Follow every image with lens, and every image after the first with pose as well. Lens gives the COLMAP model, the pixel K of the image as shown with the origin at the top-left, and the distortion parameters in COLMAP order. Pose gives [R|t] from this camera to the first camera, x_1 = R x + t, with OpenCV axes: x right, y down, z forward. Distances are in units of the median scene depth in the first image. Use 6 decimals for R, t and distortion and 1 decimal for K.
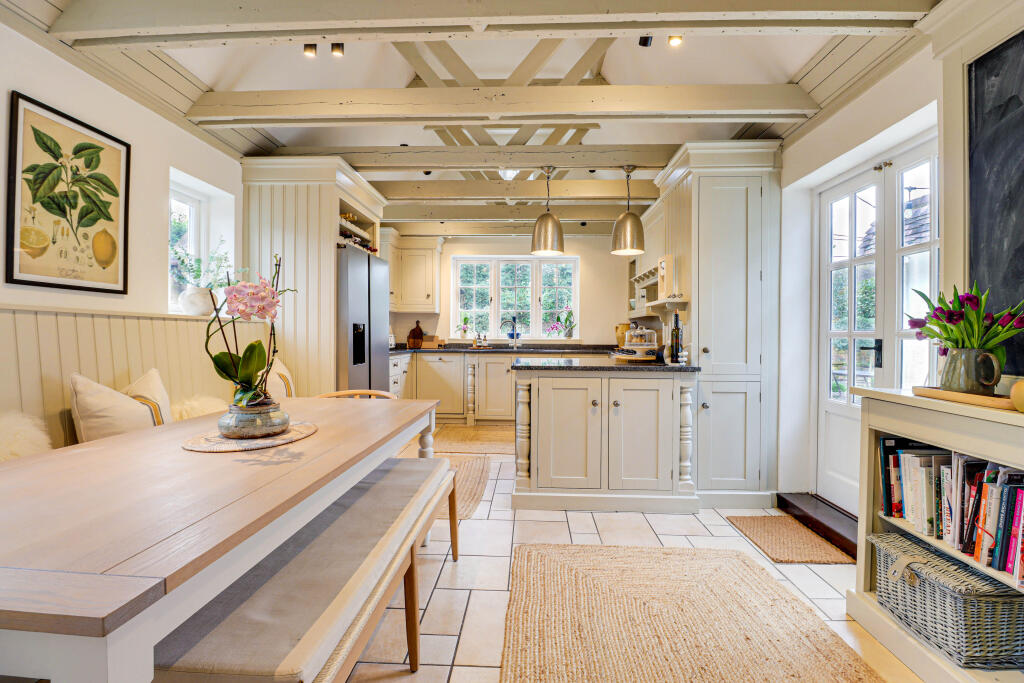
lens RADIAL K [[484.1, 0, 515.2], [0, 484.1, 332.3], [0, 0, 1]] dist [-0.000469, -0.016748]
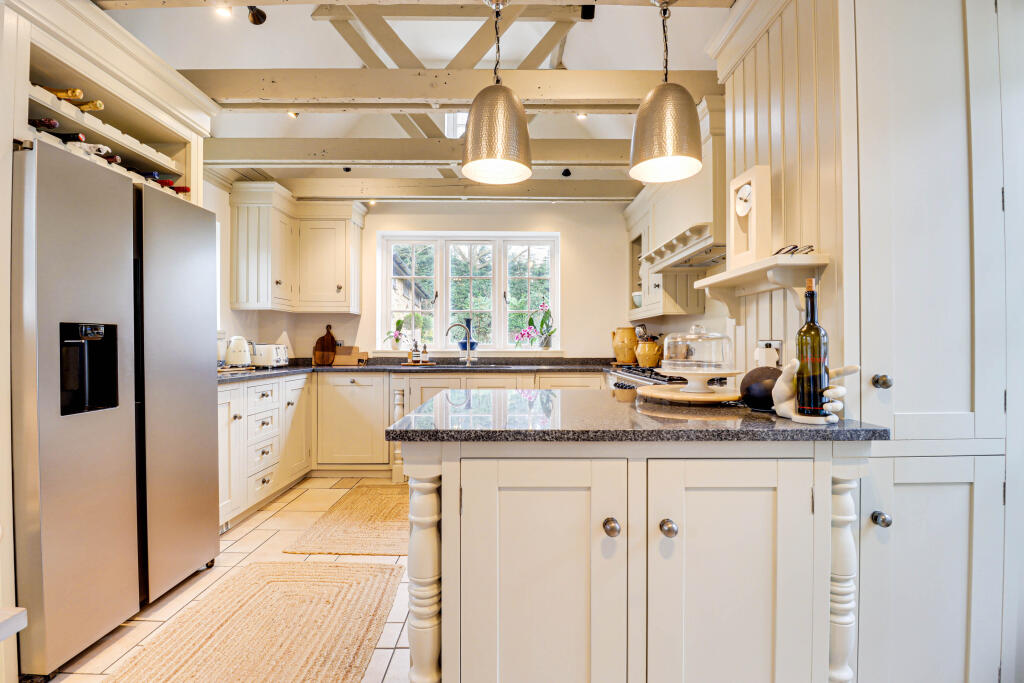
lens RADIAL K [[483.7, 0, 508.2], [0, 483.7, 343.0], [0, 0, 1]] dist [-0.001047, -0.013053]
pose [[0.999536, -0.005799, 0.029890, 0.067044], [0.005699, 0.999978, 0.003418, 0.001863], [-0.029910, -0.003246, 0.999547, 0.563663]]
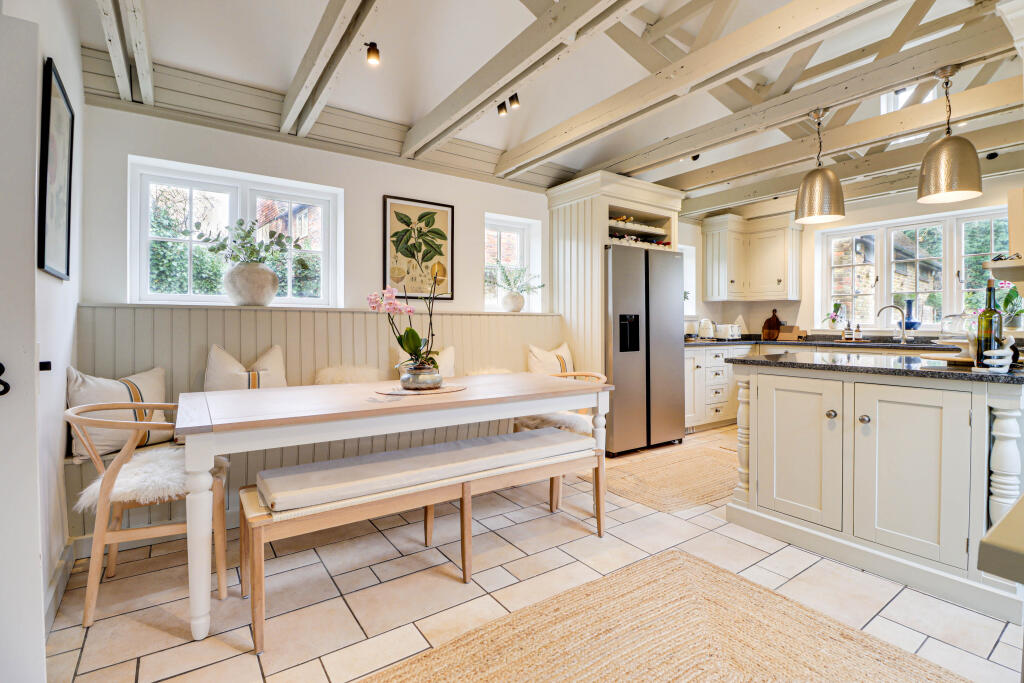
lens RADIAL K [[474.5, 0, 516.7], [0, 474.5, 321.7], [0, 0, 1]] dist [0.001436, -0.015394]
pose [[0.600723, -0.010665, -0.799386, 0.410877], [0.006898, 0.999943, -0.008157, 0.005675], [0.799427, -0.000614, 0.600763, 0.155887]]
